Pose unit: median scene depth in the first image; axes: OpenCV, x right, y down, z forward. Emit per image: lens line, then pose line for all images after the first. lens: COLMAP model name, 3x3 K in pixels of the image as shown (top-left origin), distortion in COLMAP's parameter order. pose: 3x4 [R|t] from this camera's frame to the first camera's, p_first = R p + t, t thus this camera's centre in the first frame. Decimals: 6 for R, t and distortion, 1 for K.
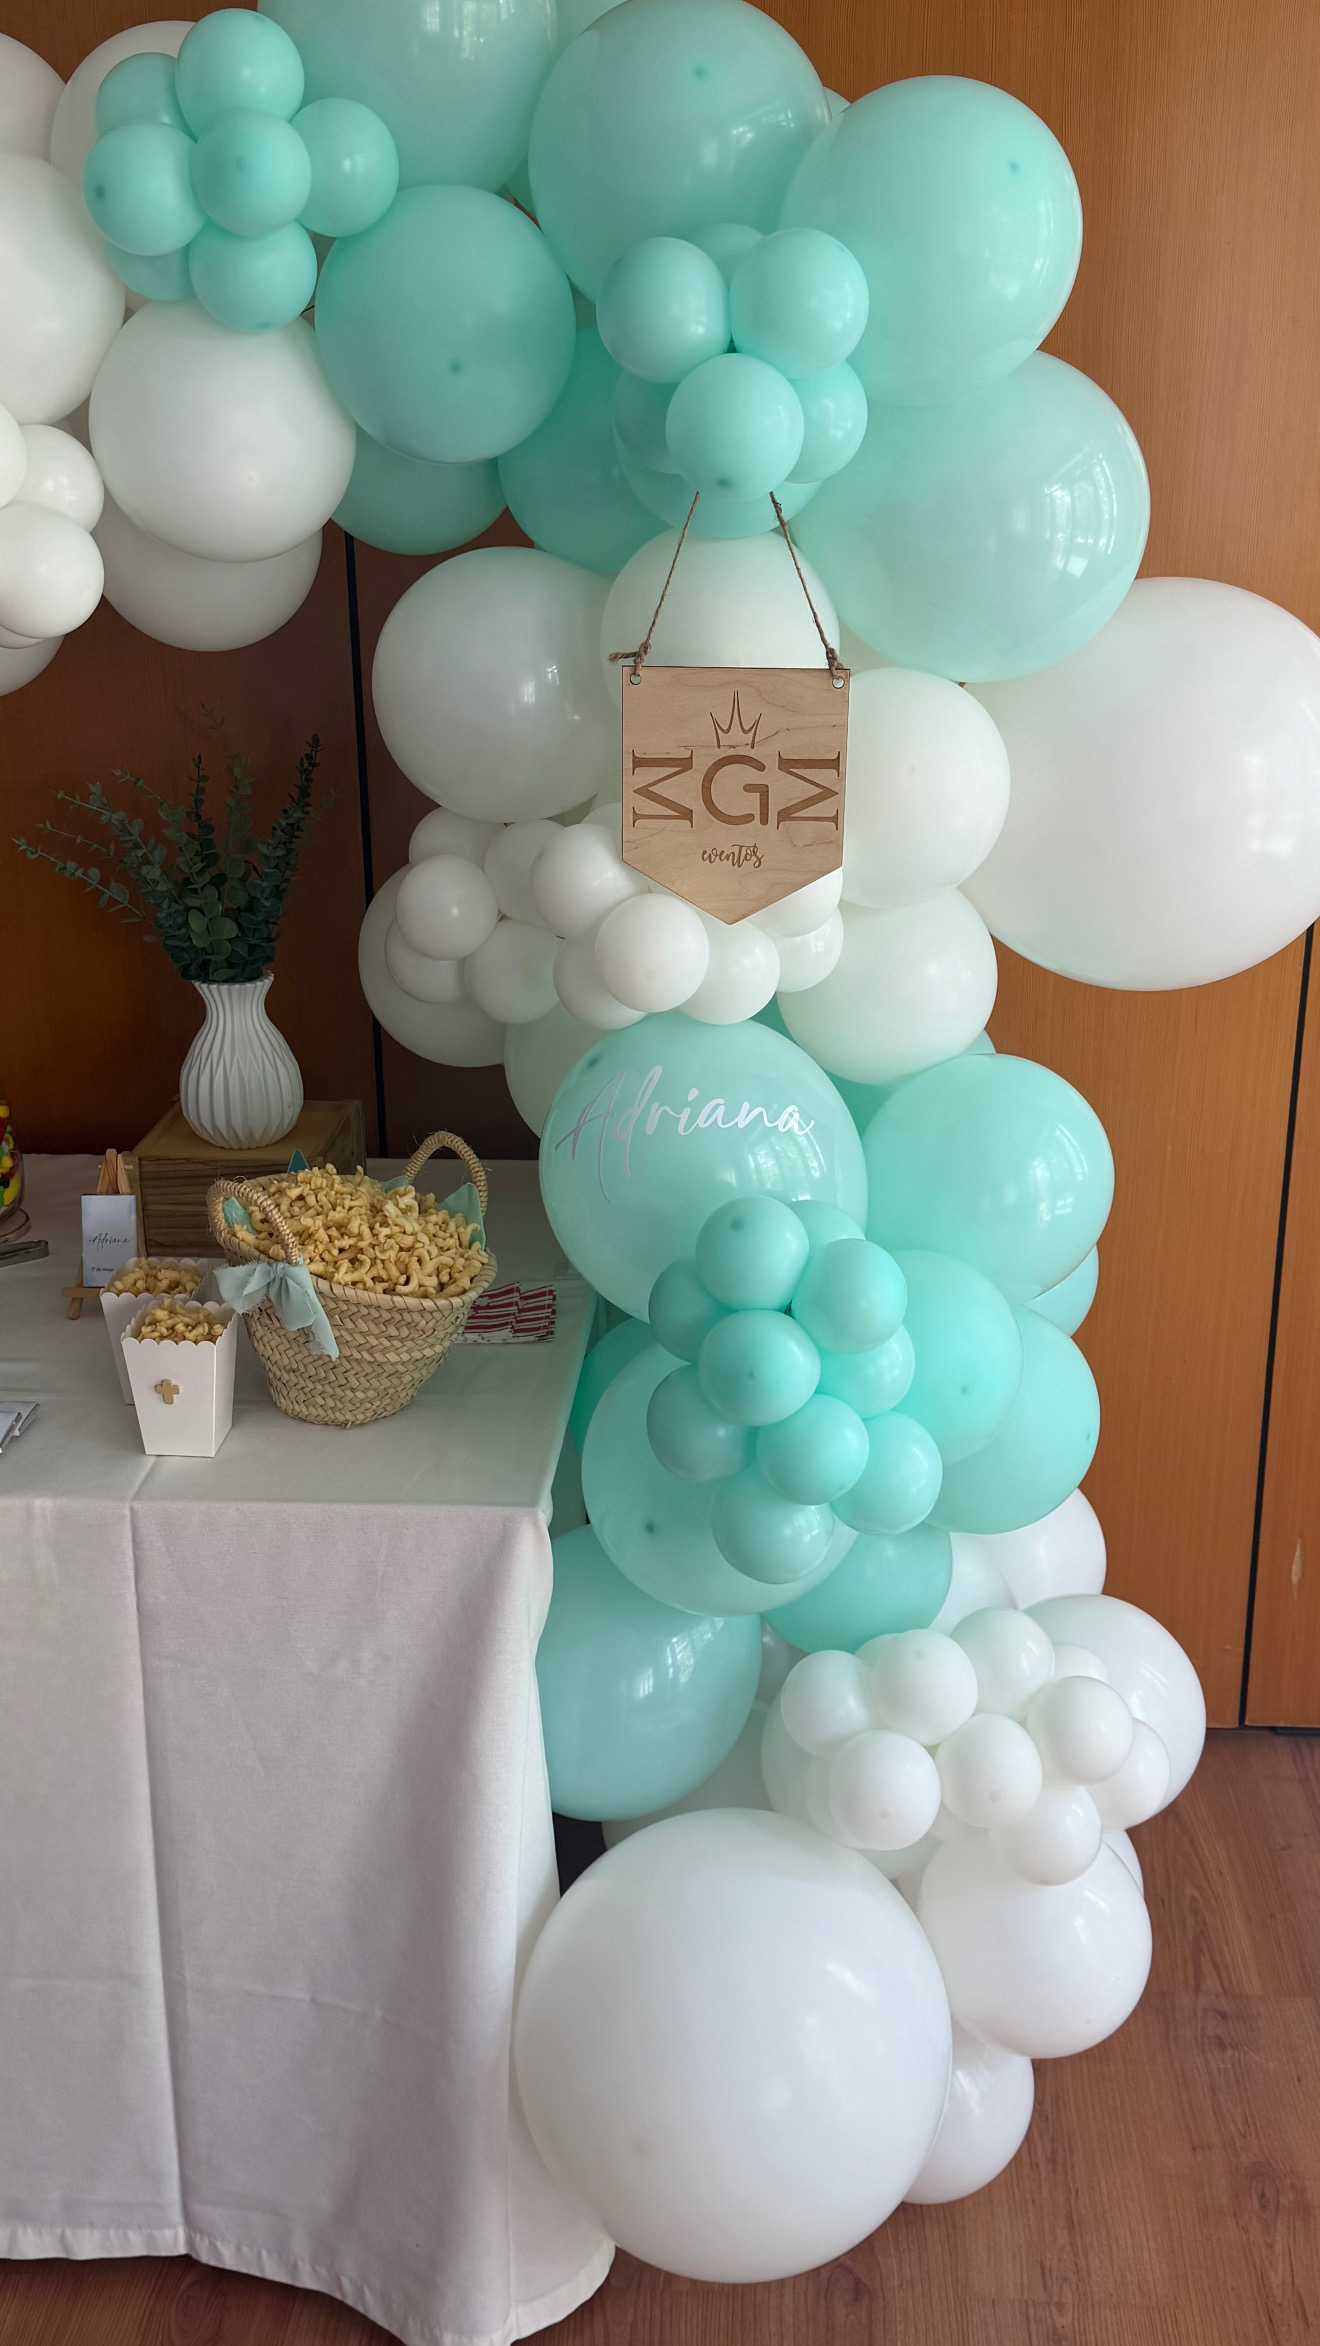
lens RADIAL K [[2233.7, 0, 660.0], [0, 2233.7, 1173.0], [0, 0, 1]] dist [0.190084, -0.489614]
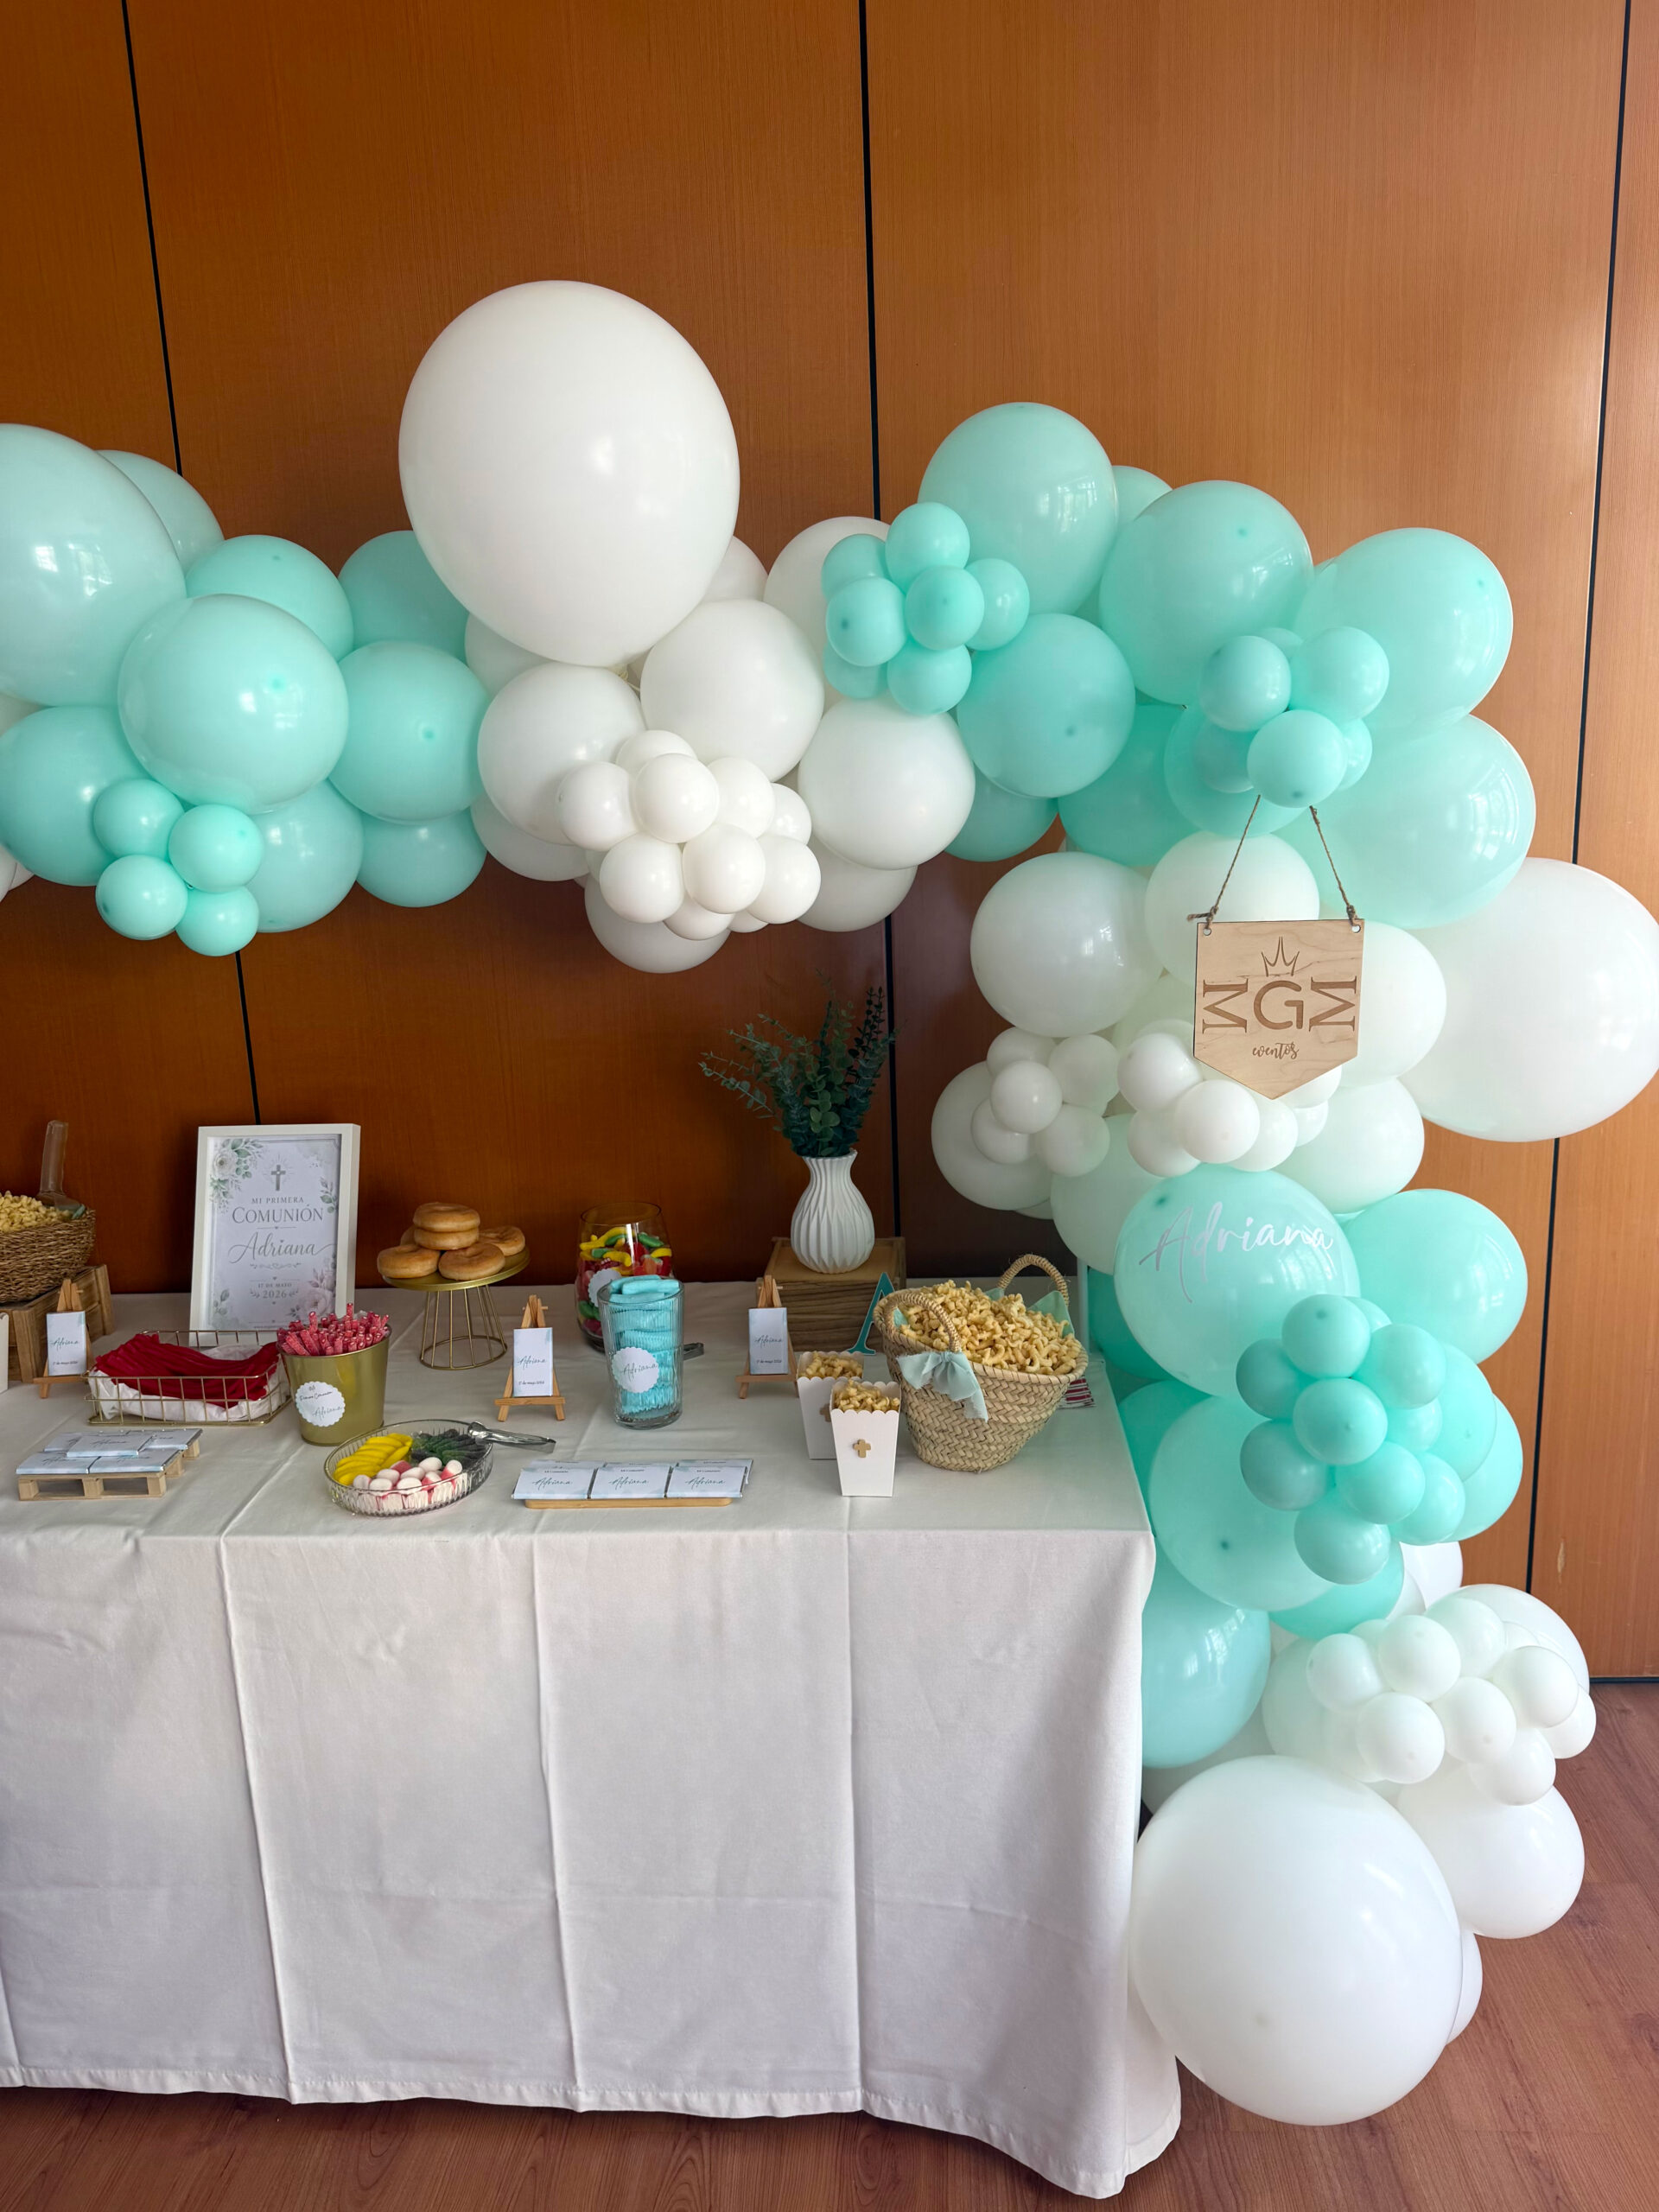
lens RADIAL K [[1515.9, 0, 905.5], [0, 1515.9, 1103.1], [0, 0, 1]] dist [0.067023, -0.129970]
pose [[0.999577, -0.028180, -0.007239, -0.179021], [0.027074, 0.992002, -0.123283, 0.002476], [0.010655, 0.123035, 0.992345, 0.048018]]
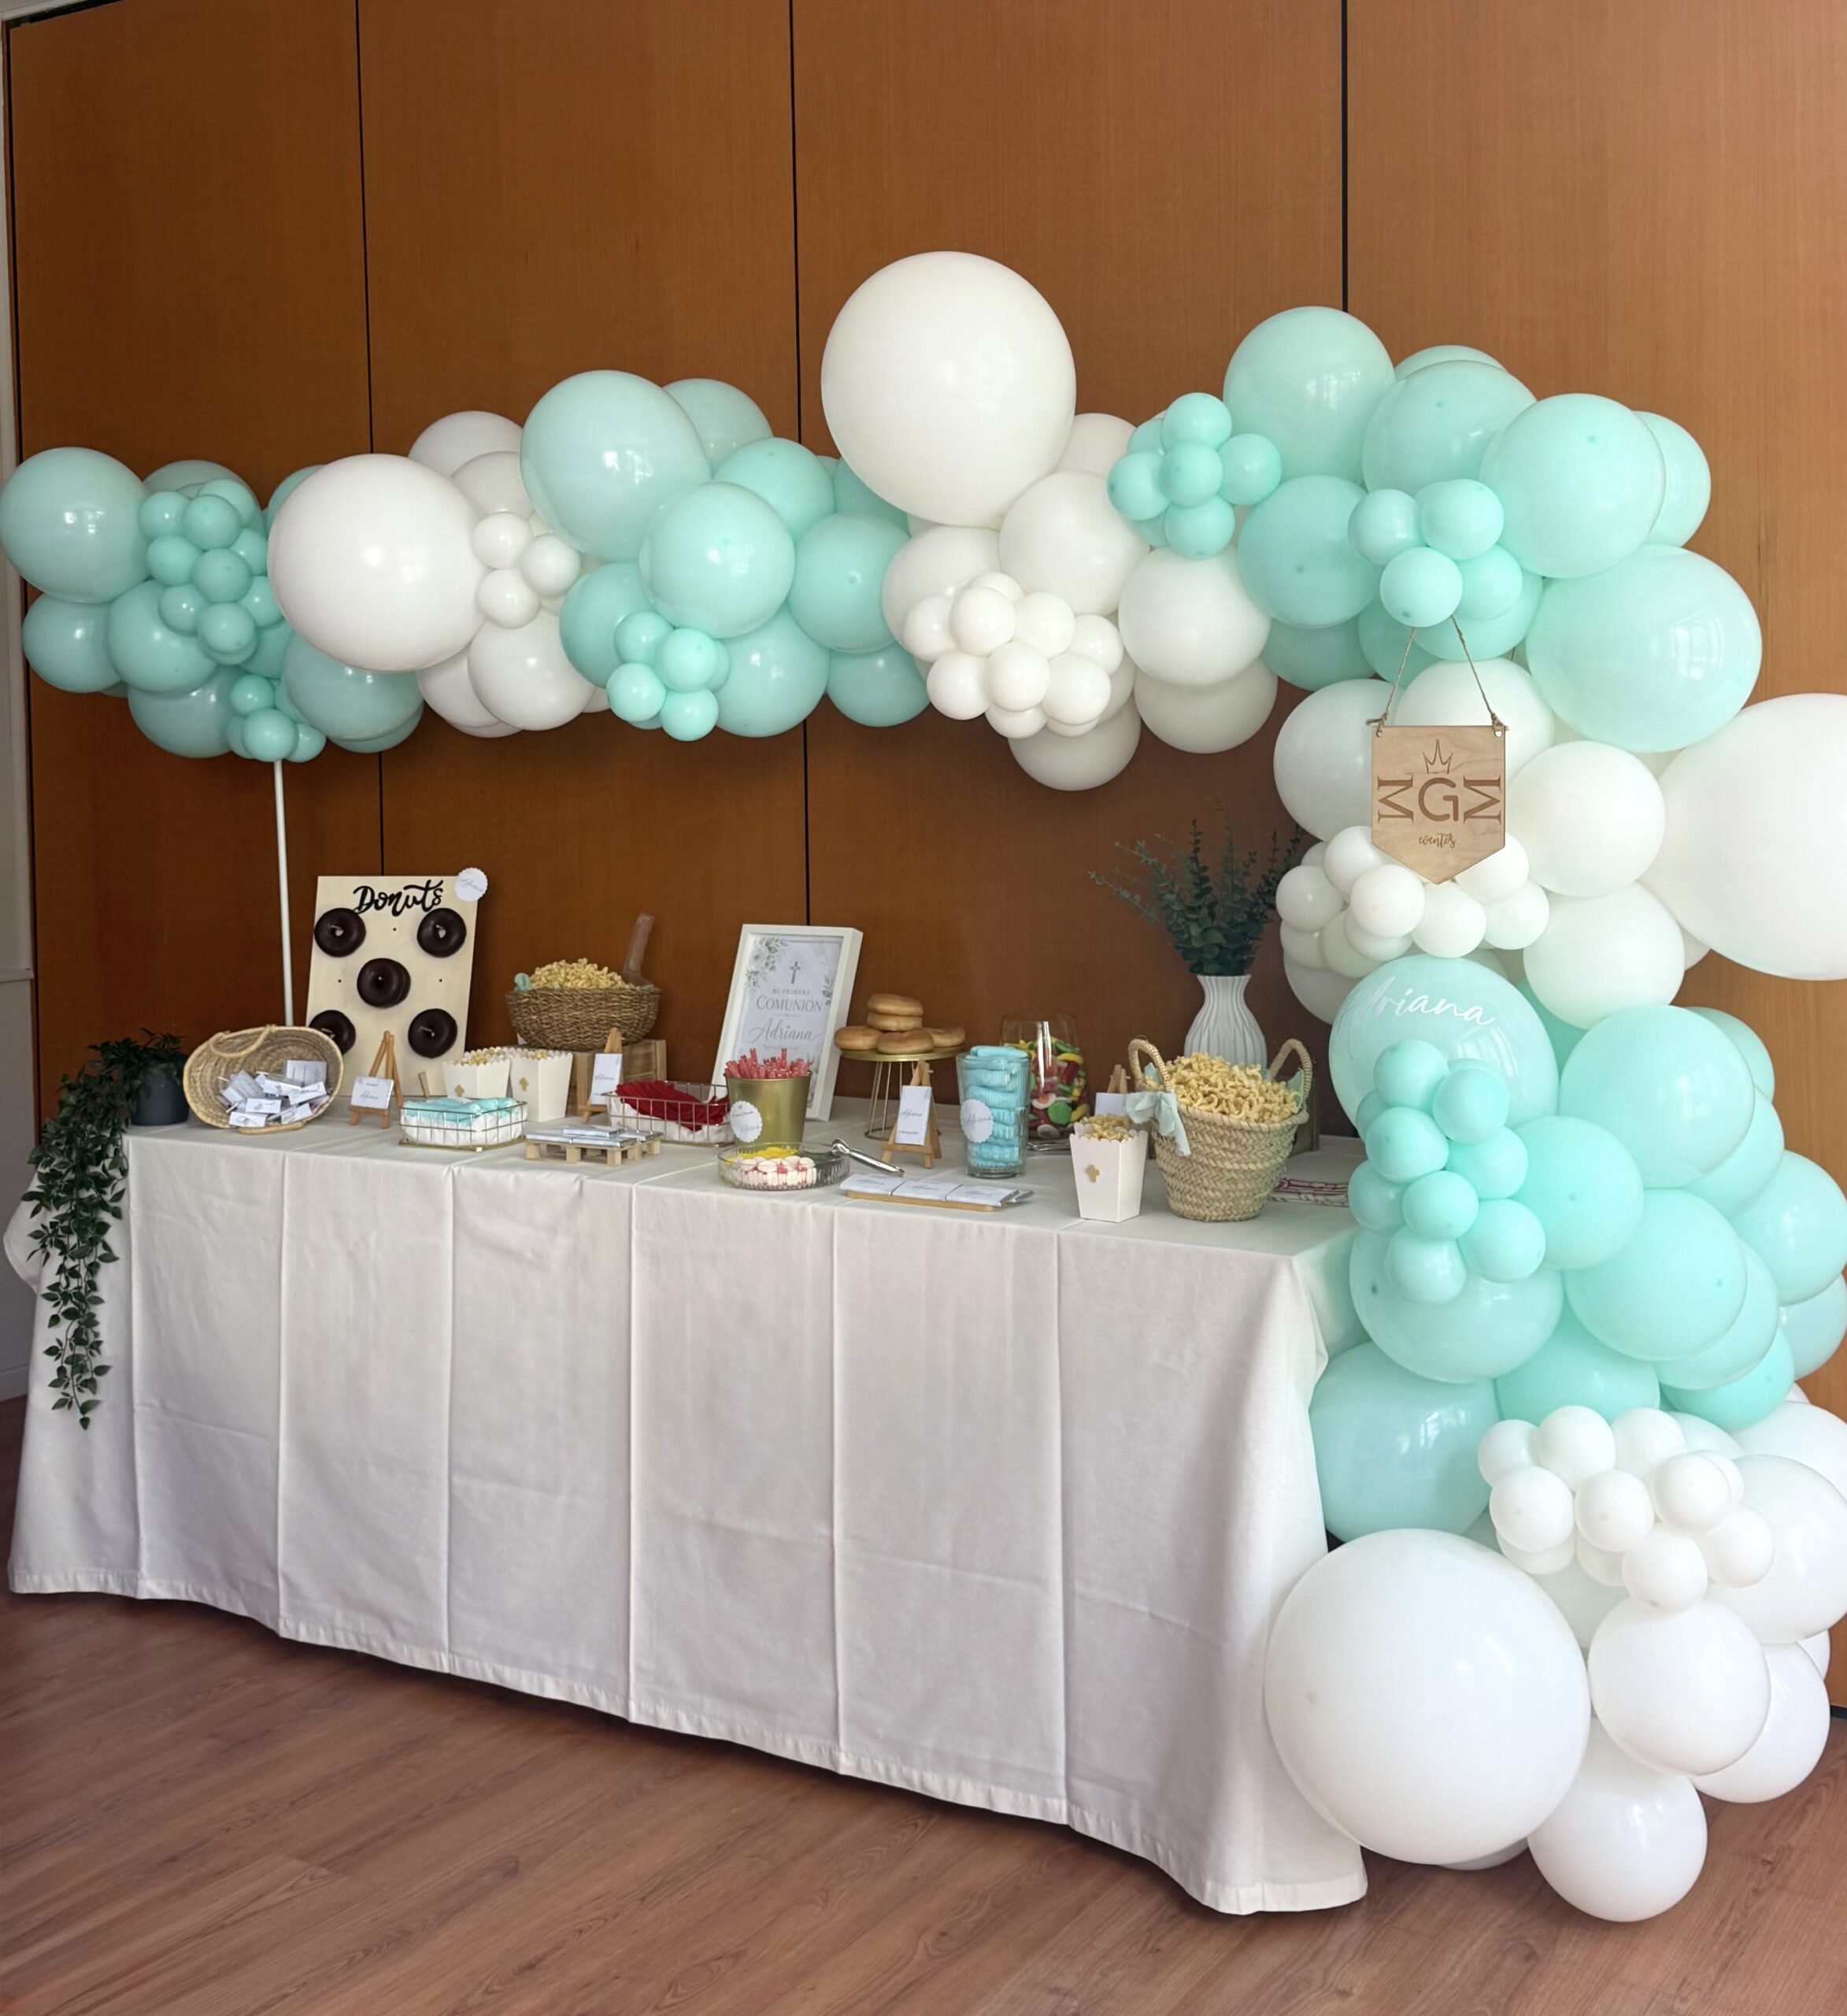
lens RADIAL K [[2979.8, 0, 923.5], [0, 2979.8, 1008.0], [0, 0, 1]] dist [-0.016312, -0.046388]
pose [[0.858090, 0.020896, -0.513075, 0.743495], [-0.161225, 0.959609, -0.230558, 0.478977], [0.487533, 0.280560, 0.826799, -0.826374]]
